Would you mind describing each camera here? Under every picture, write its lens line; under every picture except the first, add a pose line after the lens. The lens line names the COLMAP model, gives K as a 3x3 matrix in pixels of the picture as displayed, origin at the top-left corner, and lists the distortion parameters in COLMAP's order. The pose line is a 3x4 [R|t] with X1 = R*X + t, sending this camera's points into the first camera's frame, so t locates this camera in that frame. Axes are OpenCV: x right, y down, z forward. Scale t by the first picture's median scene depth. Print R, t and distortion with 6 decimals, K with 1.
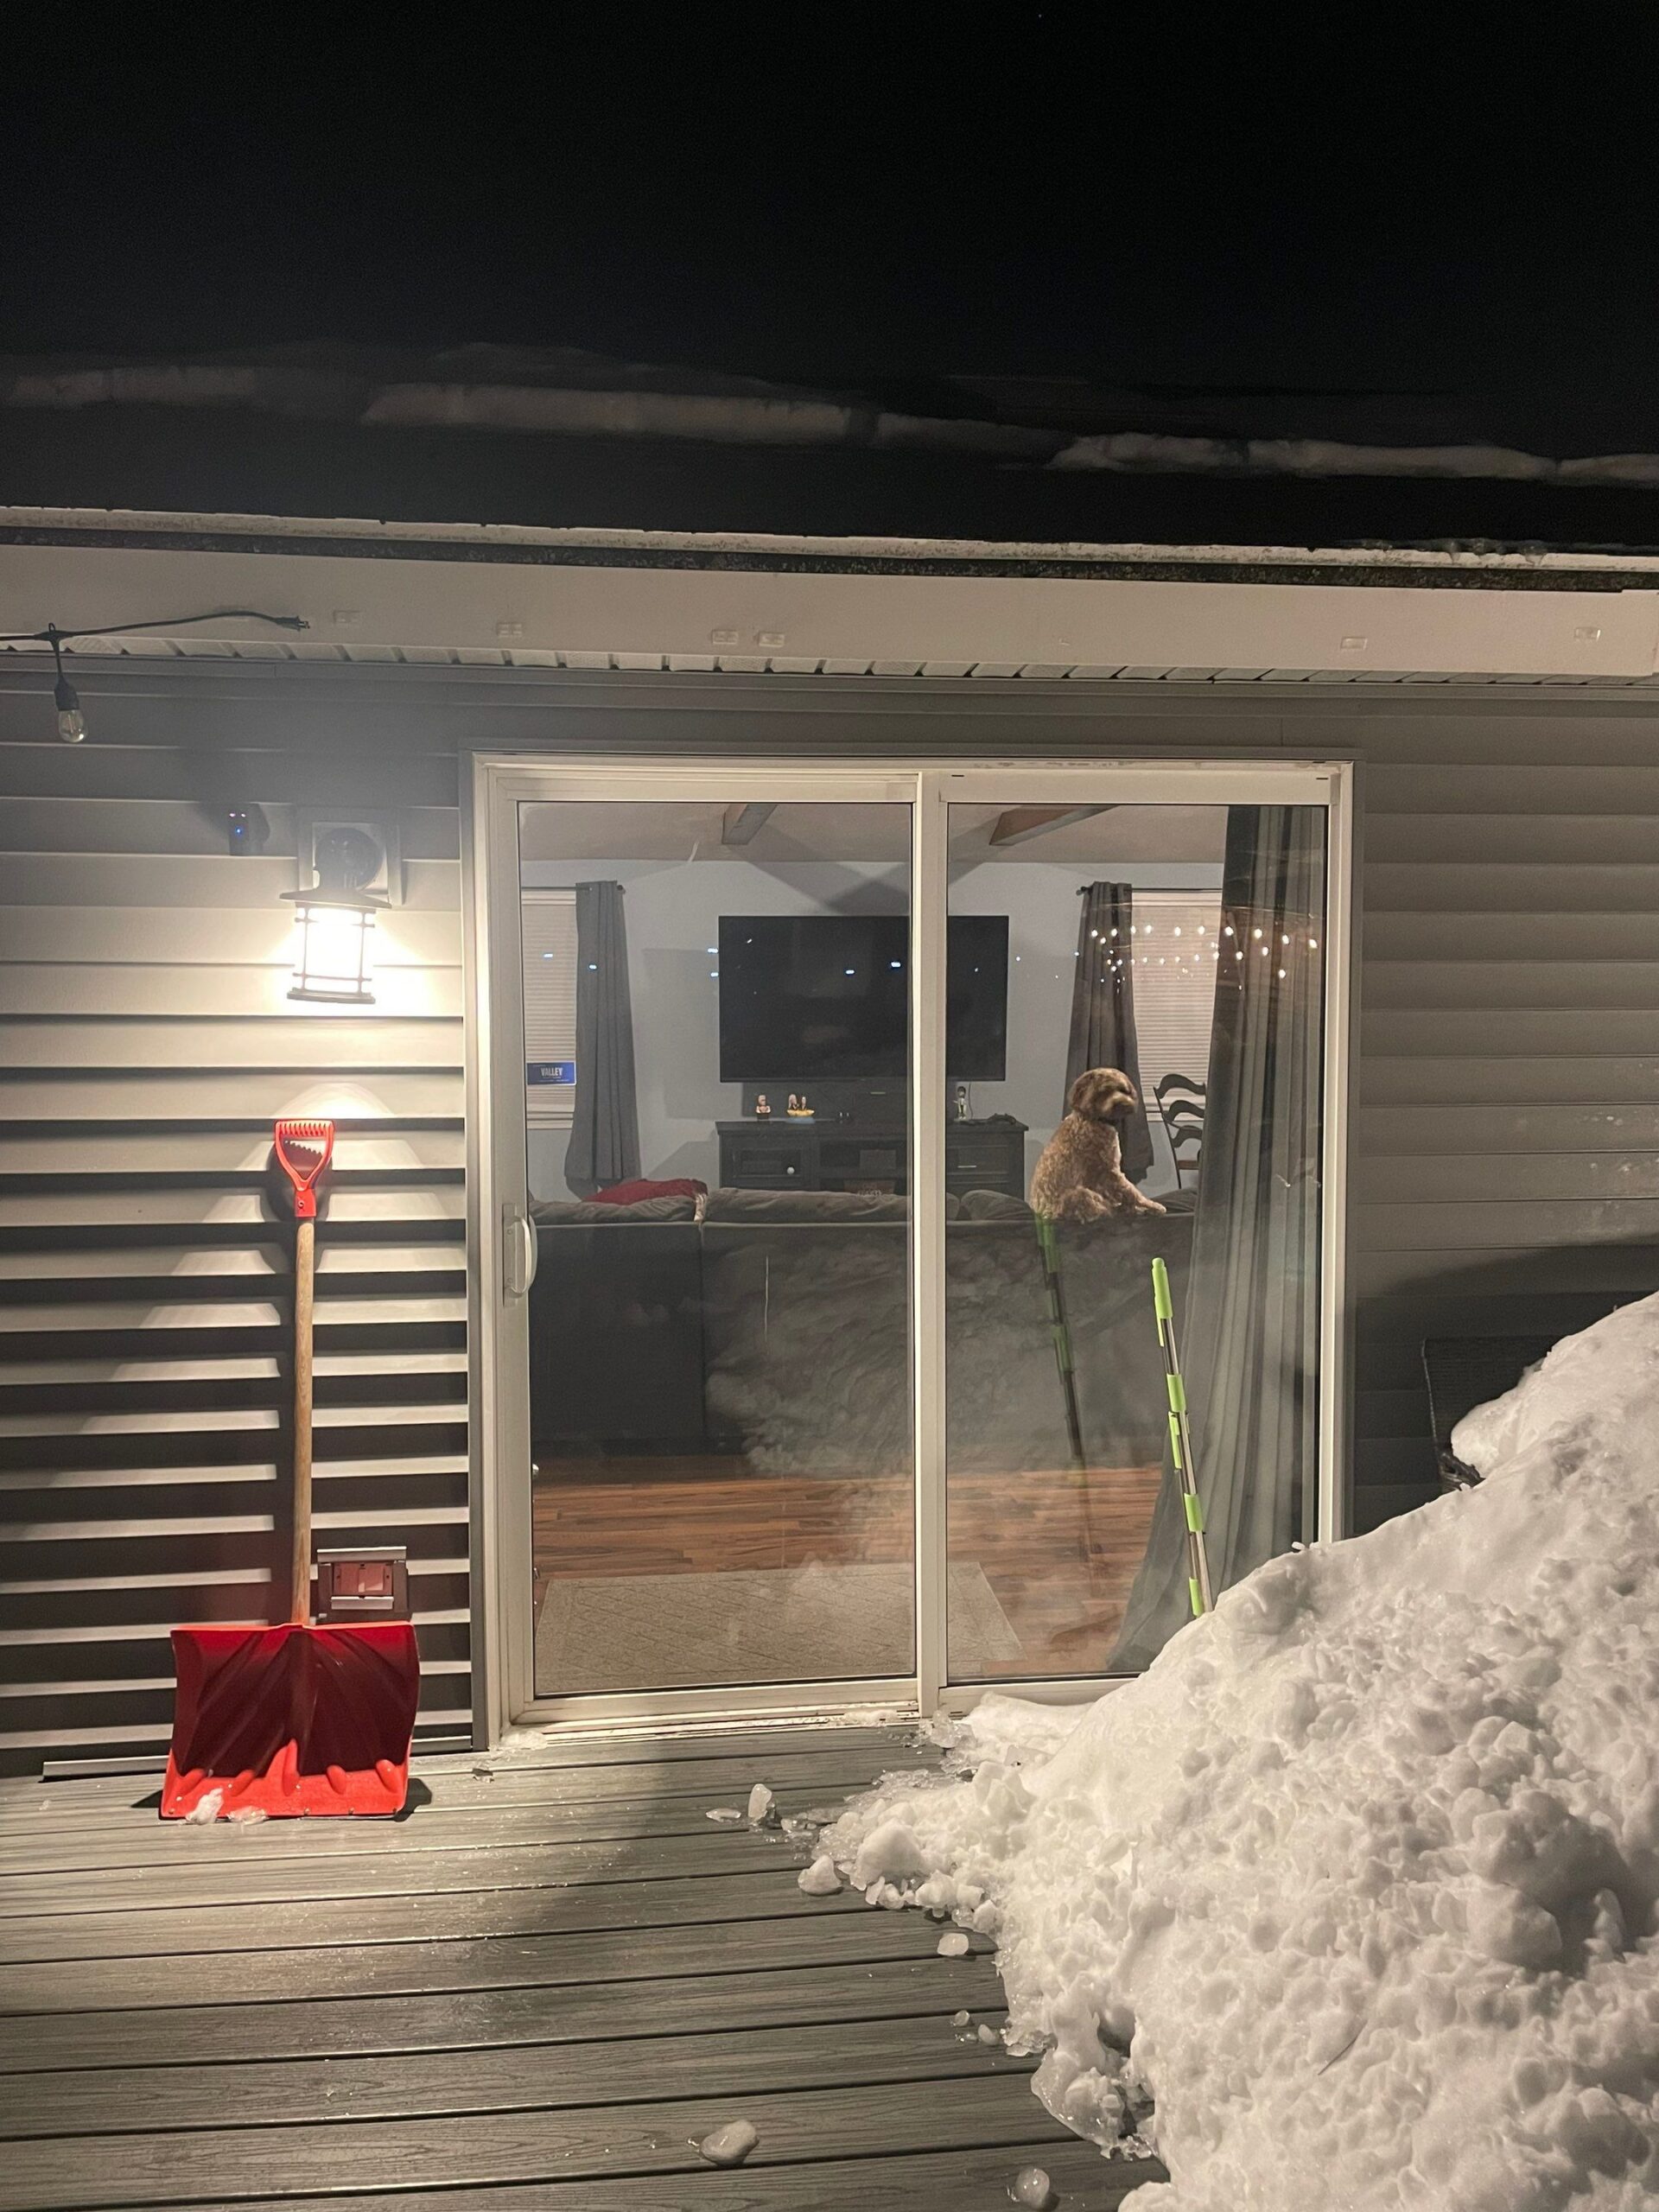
lens RADIAL K [[1663.3, 0, 838.5], [0, 1663.3, 1052.5], [0, 0, 1]] dist [0.084760, -0.088470]
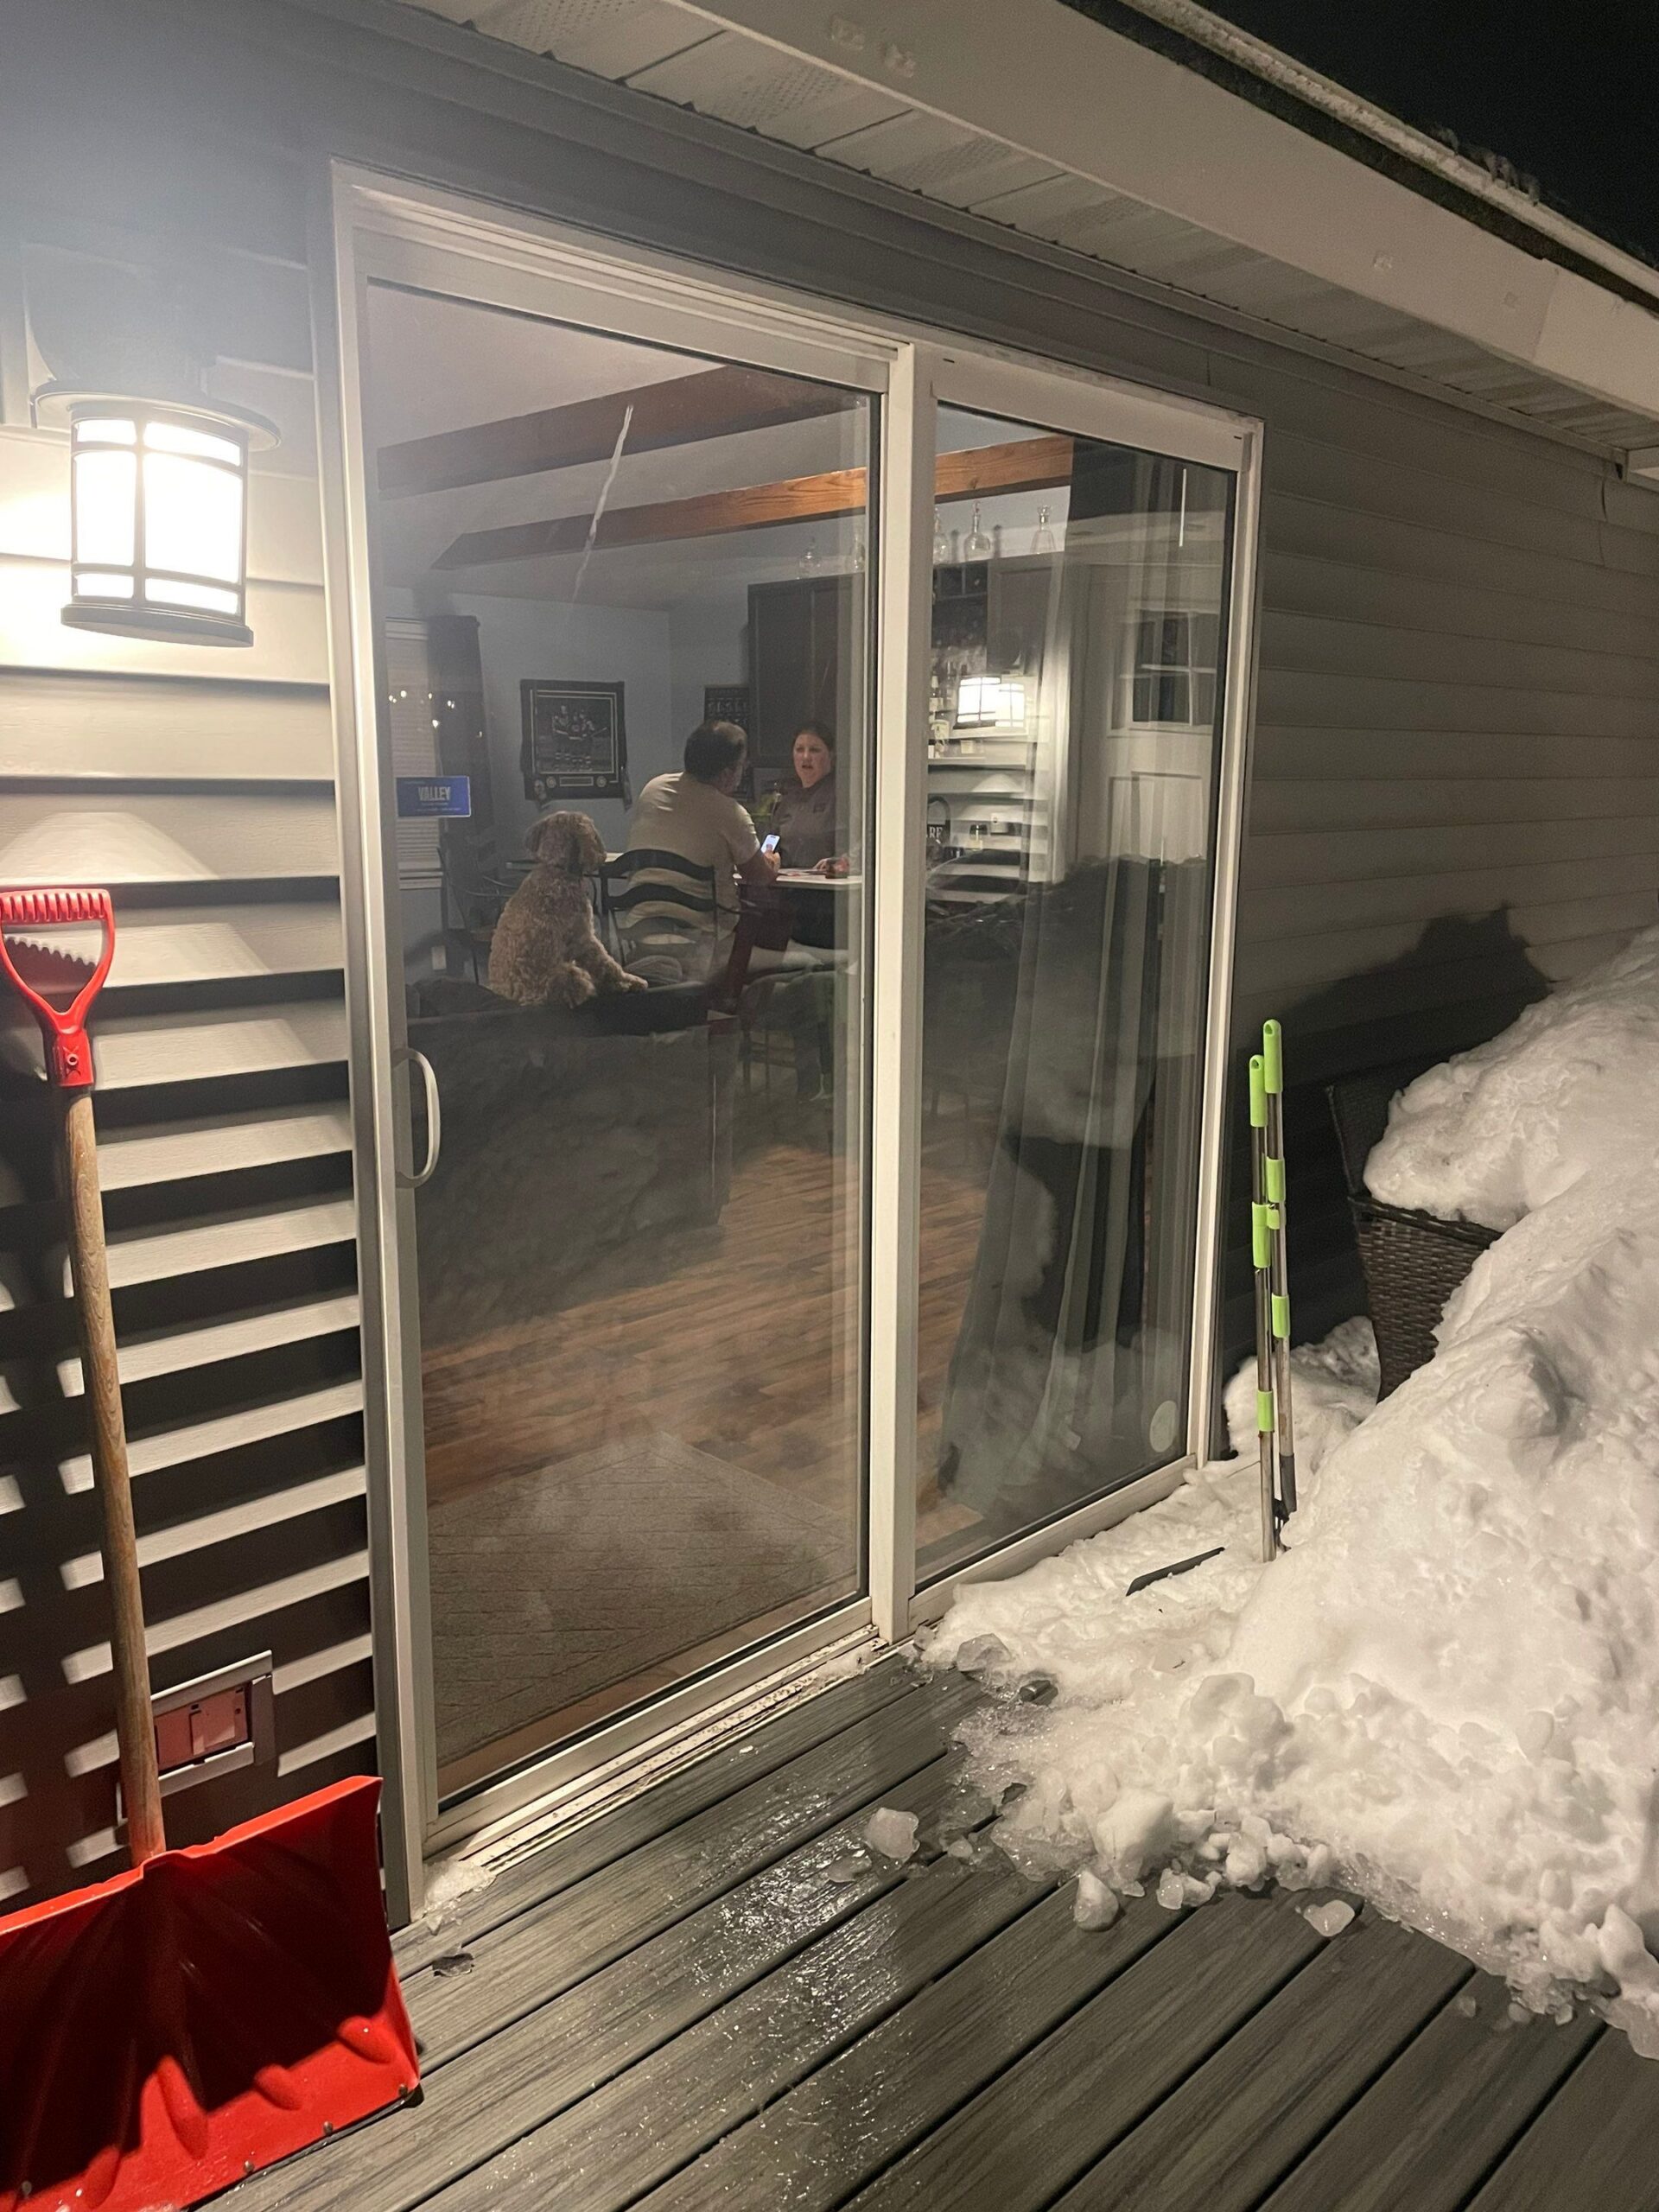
lens RADIAL K [[1663.3, 0, 838.5], [0, 1663.3, 1052.5], [0, 0, 1]] dist [0.084760, -0.088470]
pose [[0.783831, -0.097420, 0.613285, -0.437633], [0.015838, 0.990432, 0.137086, 0.023349], [-0.620773, -0.097739, 0.777874, 0.468378]]
